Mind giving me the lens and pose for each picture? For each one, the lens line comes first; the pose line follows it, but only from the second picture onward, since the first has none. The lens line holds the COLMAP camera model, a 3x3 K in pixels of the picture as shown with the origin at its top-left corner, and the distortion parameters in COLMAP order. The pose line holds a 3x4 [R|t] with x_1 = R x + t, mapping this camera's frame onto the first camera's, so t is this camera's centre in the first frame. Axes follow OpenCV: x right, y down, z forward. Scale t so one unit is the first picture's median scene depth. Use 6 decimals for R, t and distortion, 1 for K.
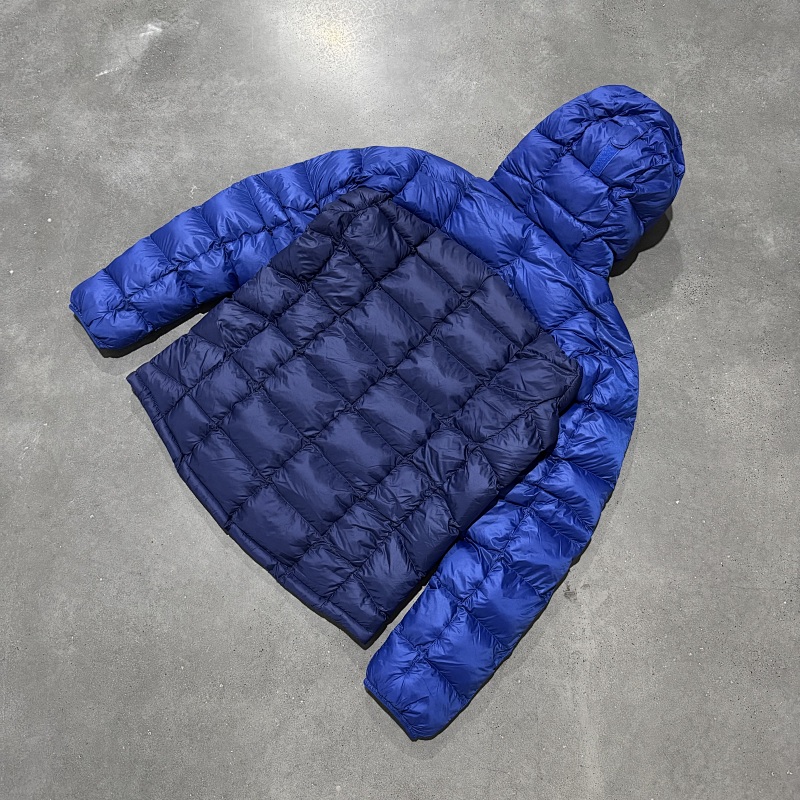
lens RADIAL K [[746.8, 0, 401.0], [0, 746.8, 405.7], [0, 0, 1]] dist [0.154440, -0.277923]
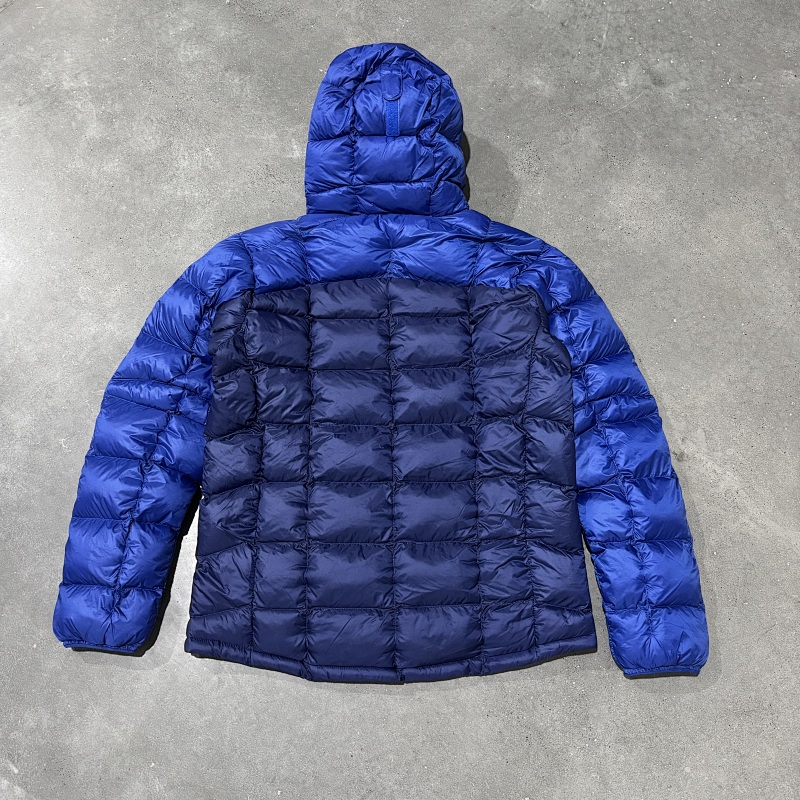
lens RADIAL K [[746.8, 0, 401.0], [0, 746.8, 405.7], [0, 0, 1]] dist [0.154440, -0.277923]
pose [[0.680124, -0.695453, 0.231897, -0.205554], [0.698836, 0.710620, 0.081535, -0.133621], [-0.221495, 0.106604, 0.969317, 0.096867]]
